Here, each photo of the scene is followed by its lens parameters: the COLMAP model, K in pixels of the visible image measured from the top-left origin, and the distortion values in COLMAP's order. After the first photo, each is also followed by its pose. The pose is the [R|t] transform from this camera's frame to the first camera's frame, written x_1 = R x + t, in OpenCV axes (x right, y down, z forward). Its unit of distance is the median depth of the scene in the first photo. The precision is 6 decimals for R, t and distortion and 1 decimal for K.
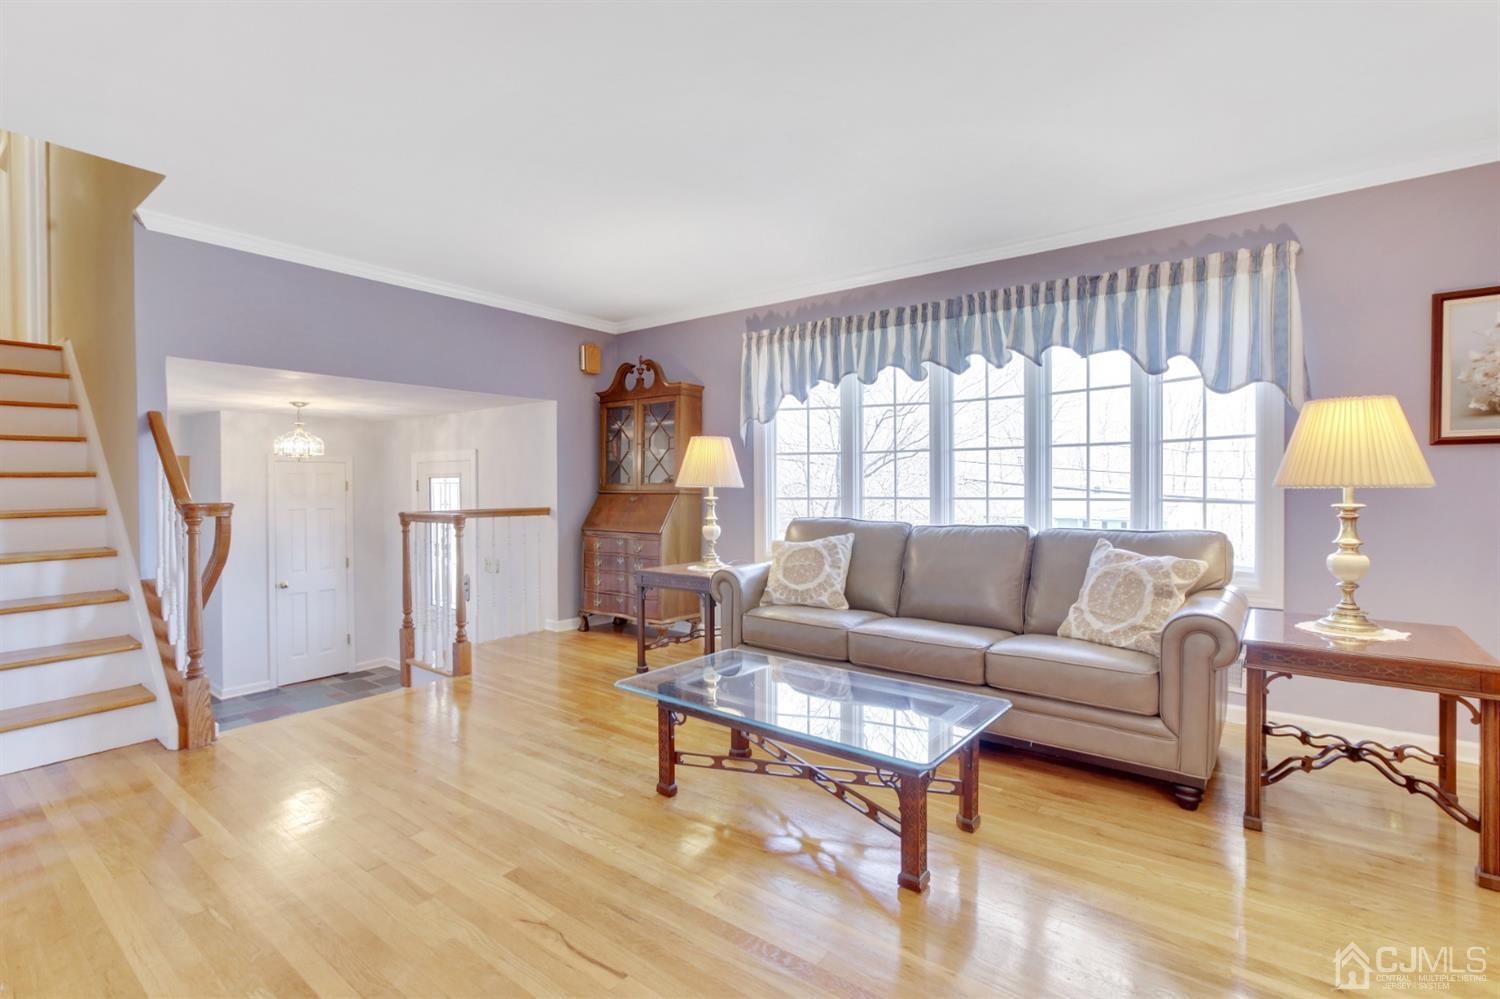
lens RADIAL K [[688.7, 0, 733.3], [0, 688.7, 482.1], [0, 0, 1]] dist [-0.066493, 0.042440]
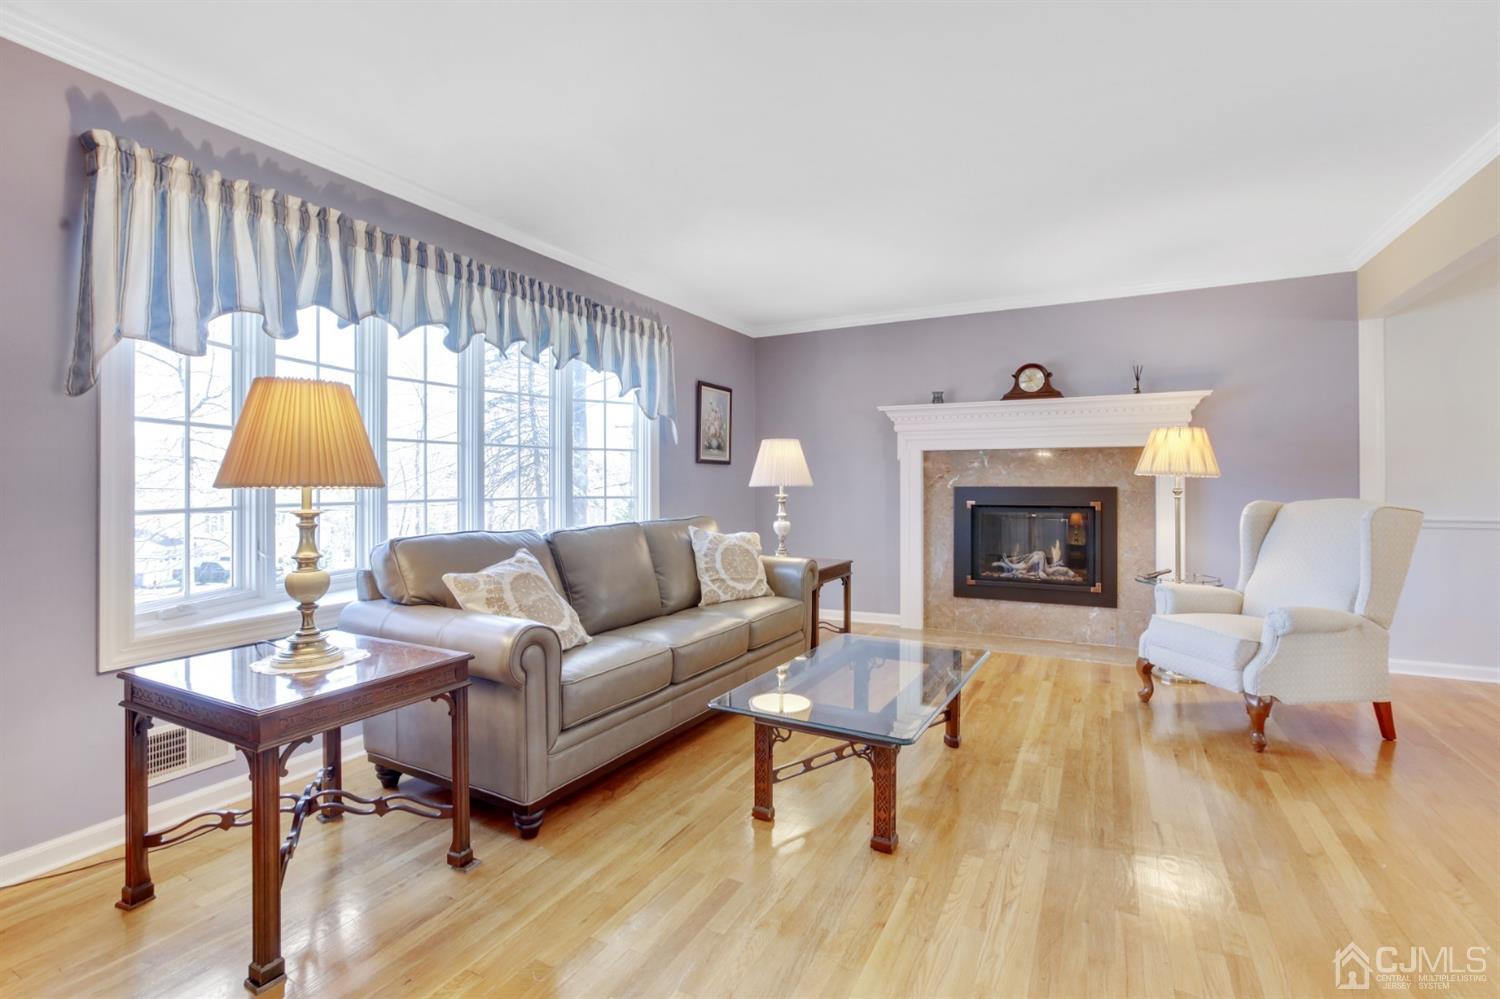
lens RADIAL K [[688.7, 0, 733.3], [0, 688.7, 482.1], [0, 0, 1]] dist [-0.066493, 0.042440]
pose [[-0.159422, 0.004830, 0.987199, -0.822041], [-0.004518, 0.999974, -0.005622, 0.006730], [-0.987200, -0.005357, -0.159397, 1.210506]]
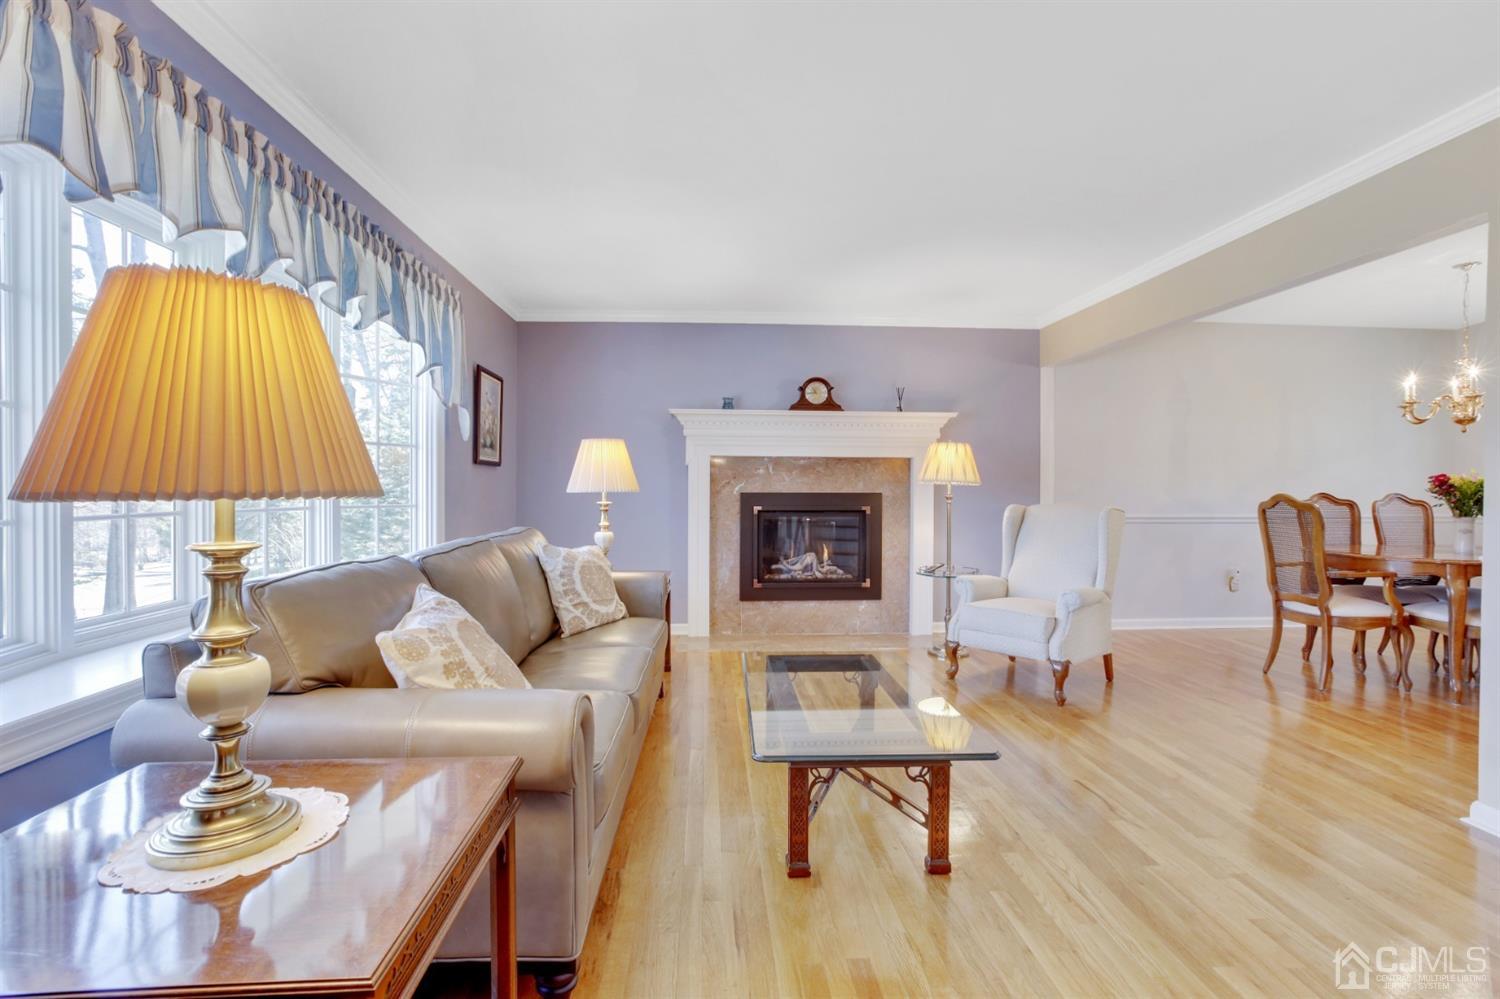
lens RADIAL K [[684.1, 0, 736.7], [0, 684.1, 493.5], [0, 0, 1]] dist [-0.038587, 0.016333]
pose [[-0.654391, -0.004864, 0.756141, -0.501114], [-0.005594, 0.999983, 0.001591, 0.005550], [-0.756136, -0.003189, -0.654407, 1.567285]]
